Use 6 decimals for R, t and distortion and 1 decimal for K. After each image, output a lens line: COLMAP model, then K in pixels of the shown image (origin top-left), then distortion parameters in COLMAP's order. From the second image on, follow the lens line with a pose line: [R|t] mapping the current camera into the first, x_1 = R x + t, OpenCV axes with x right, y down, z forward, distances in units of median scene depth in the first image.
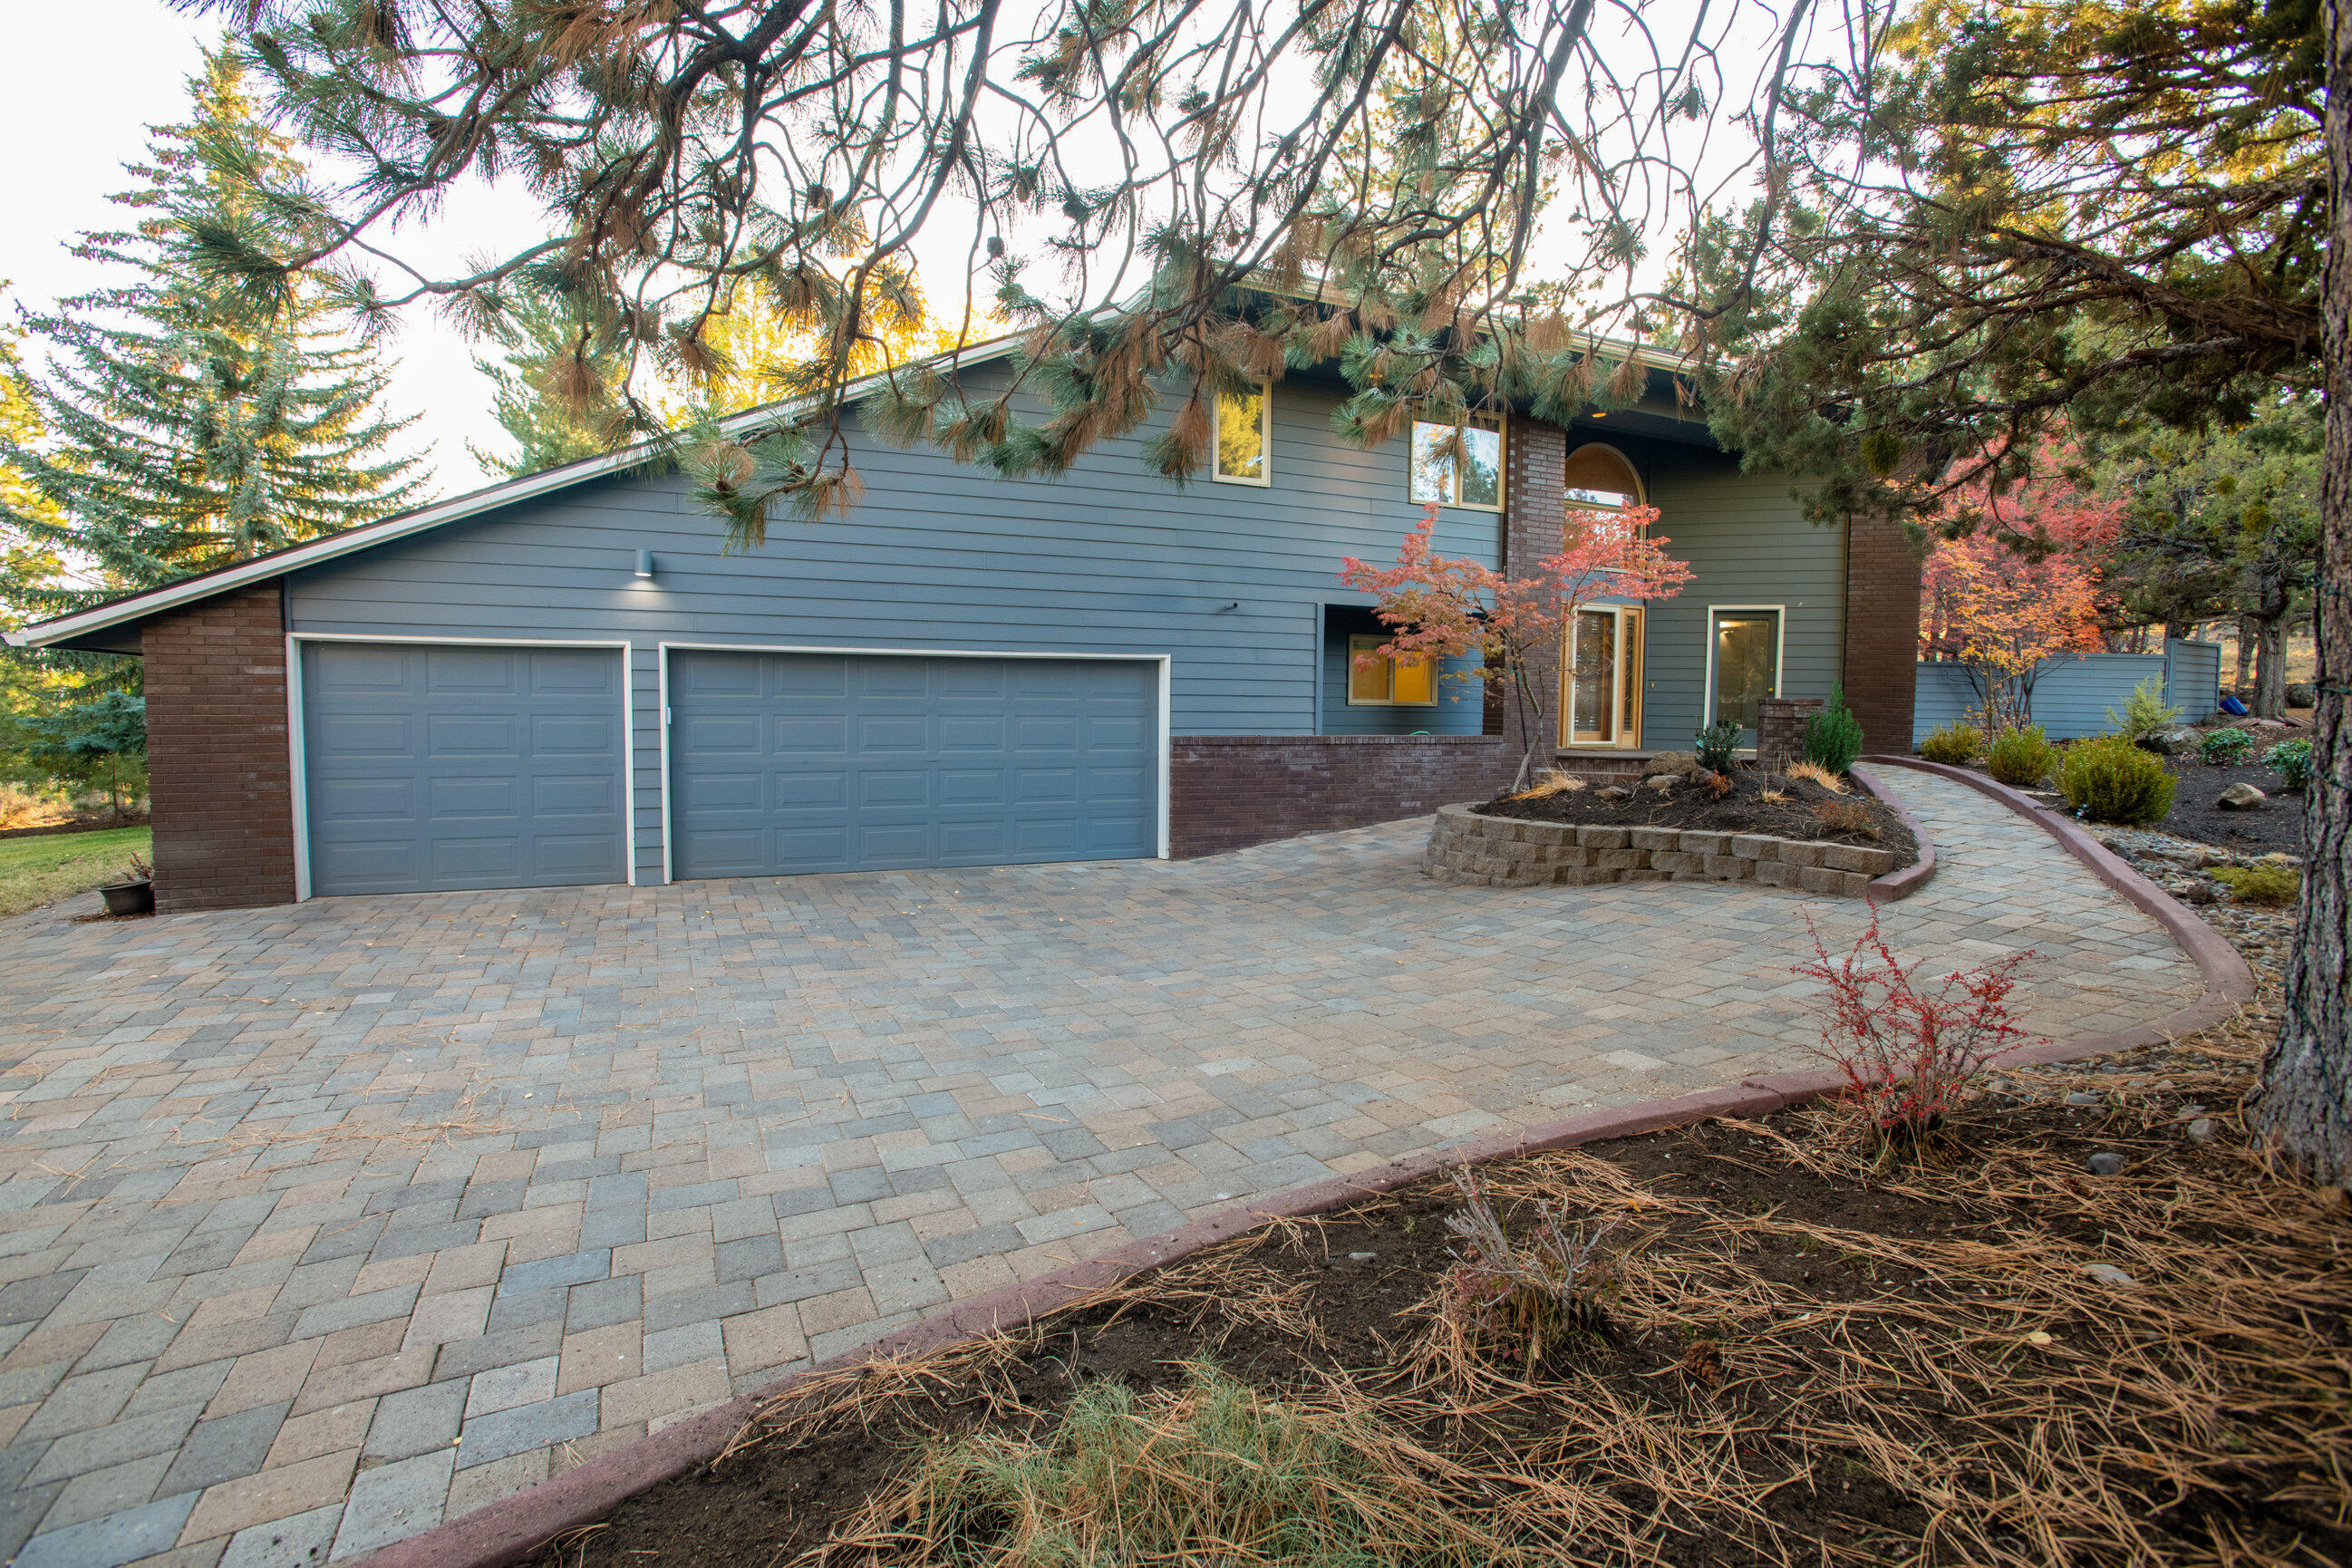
lens RADIAL K [[1120.7, 0, 1176.3], [0, 1120.7, 789.7], [0, 0, 1]] dist [-0.000876, -0.000033]
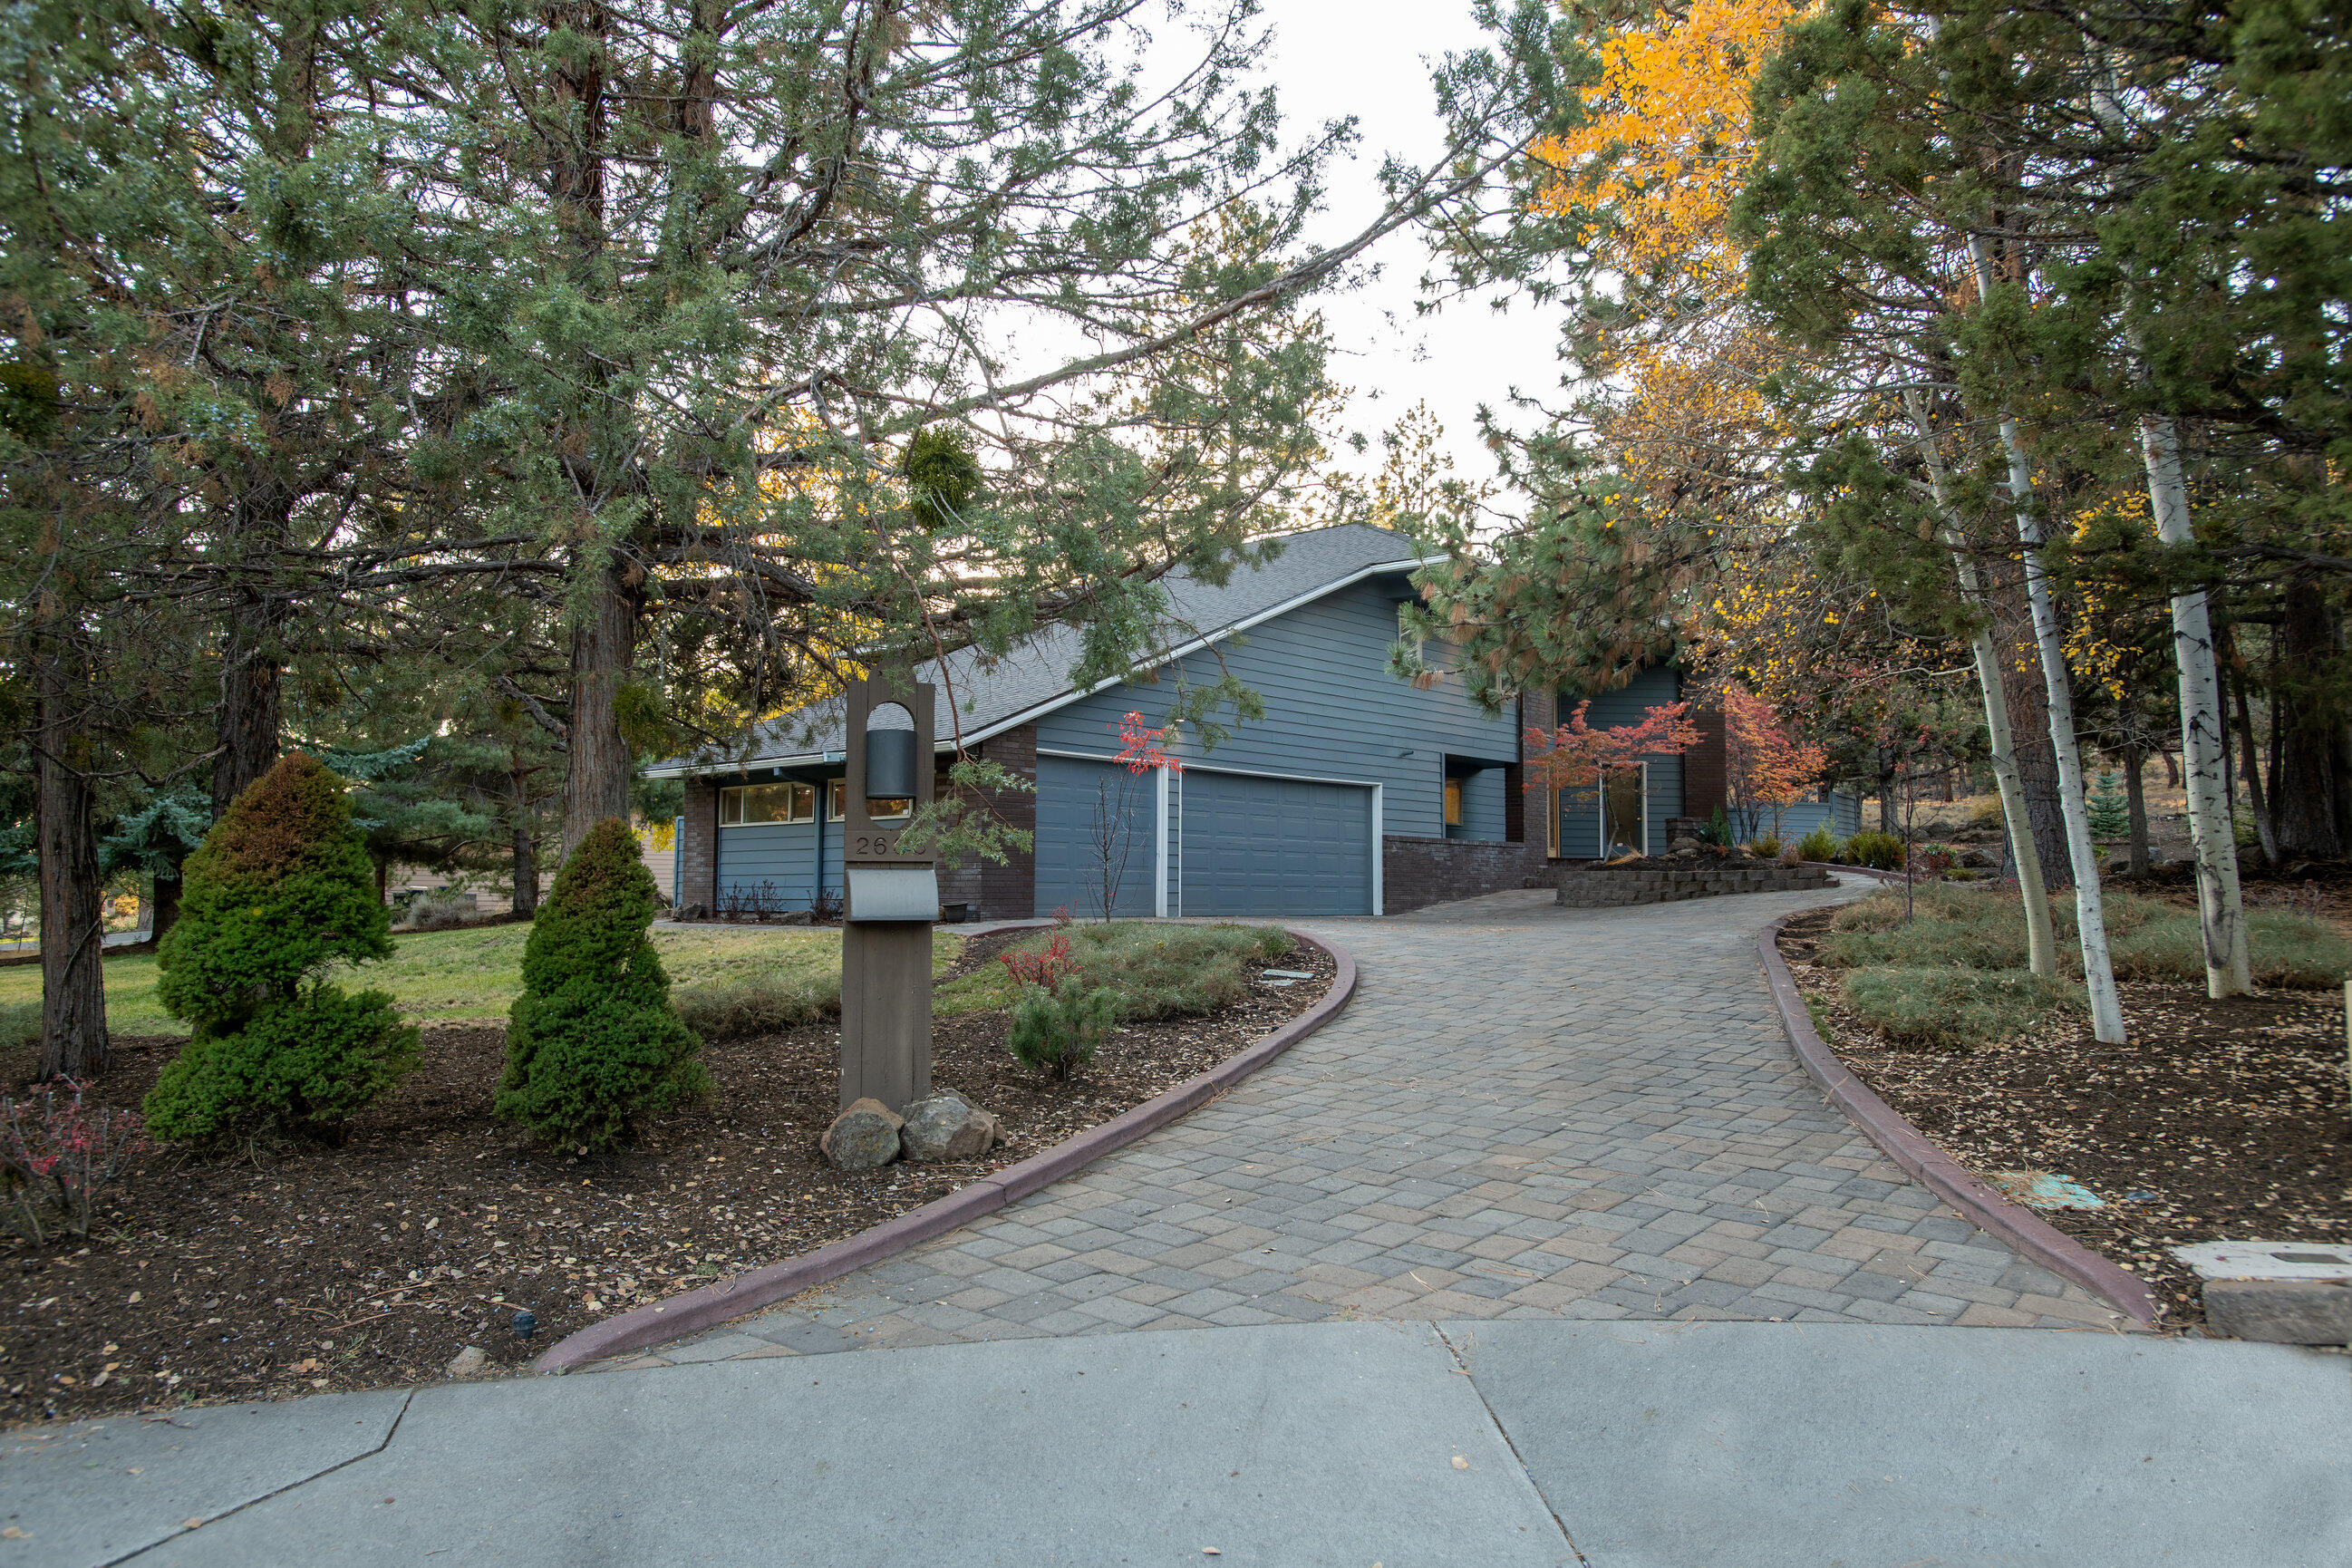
lens RADIAL K [[1621.6, 0, 1175.9], [0, 1621.6, 779.5], [0, 0, 1]] dist [0.001767, 0.000181]
pose [[0.923723, 0.024943, 0.382247, -1.127798], [0.024858, 0.991871, -0.124794, 0.149945], [-0.382253, 0.124777, 0.915595, -0.962429]]
